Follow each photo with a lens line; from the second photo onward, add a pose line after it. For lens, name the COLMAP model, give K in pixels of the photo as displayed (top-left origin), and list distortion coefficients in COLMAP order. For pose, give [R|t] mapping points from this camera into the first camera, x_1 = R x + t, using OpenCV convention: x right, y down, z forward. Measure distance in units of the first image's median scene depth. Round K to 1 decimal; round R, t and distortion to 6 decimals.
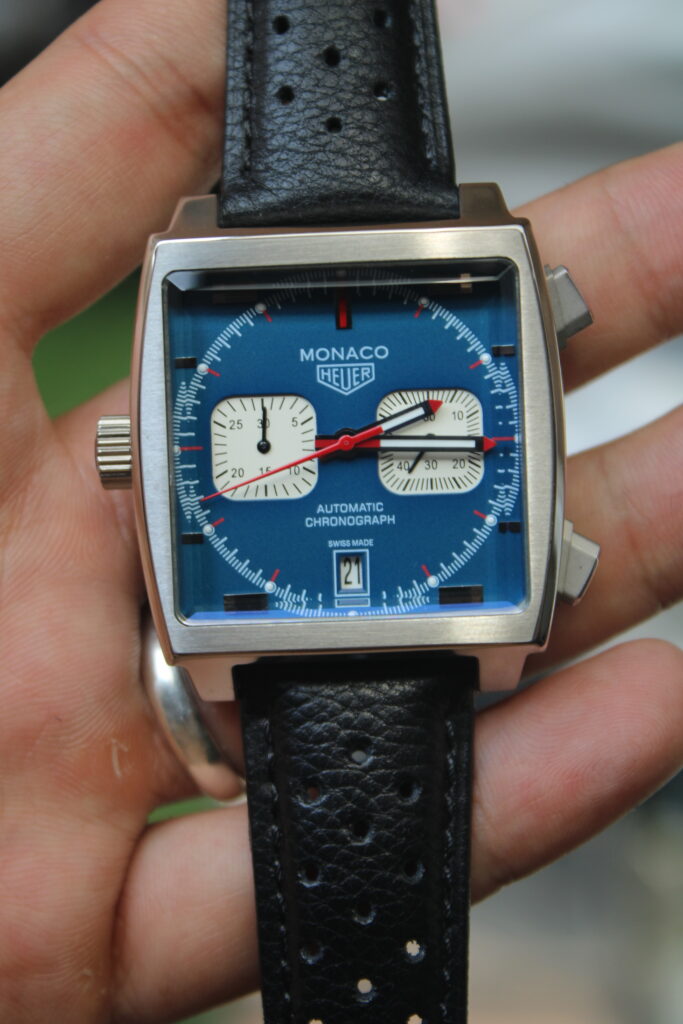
lens RADIAL K [[2994.0, 0, 341.5], [0, 2994.0, 512.0], [0, 0, 1]] dist [0.061416, 0.259601]
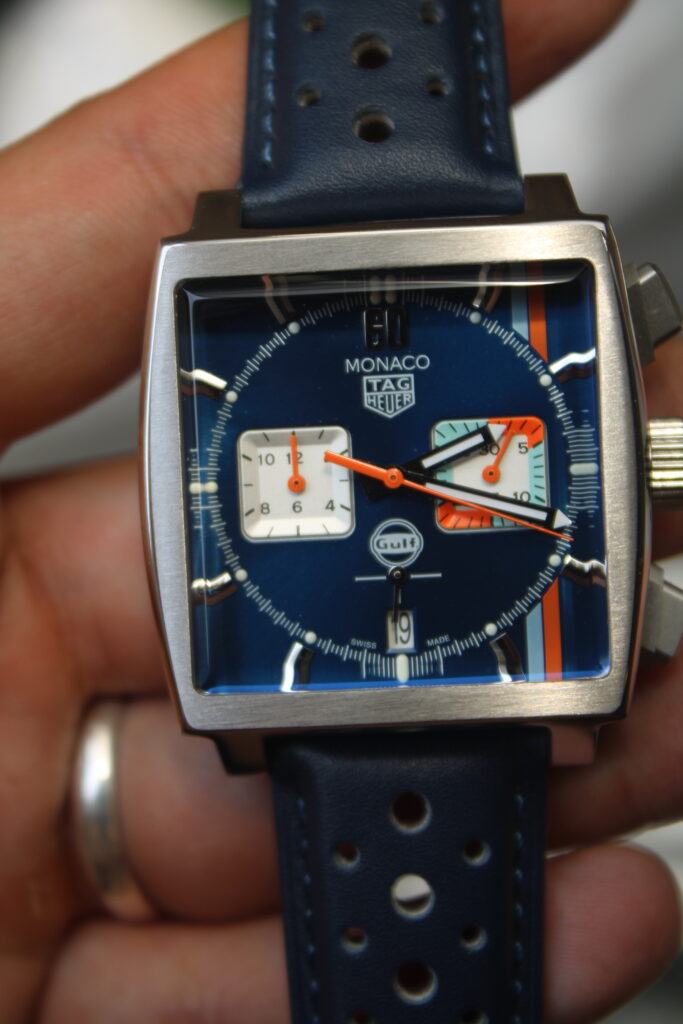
lens RADIAL K [[2580.4, 0, 341.5], [0, 2580.4, 512.0], [0, 0, 1]] dist [2.053594, -0.003629]
pose [[0.999767, -0.012398, -0.017692, -0.000109], [0.012515, 0.999901, 0.006504, -0.017471], [0.017609, -0.006724, 0.999822, 0.220263]]
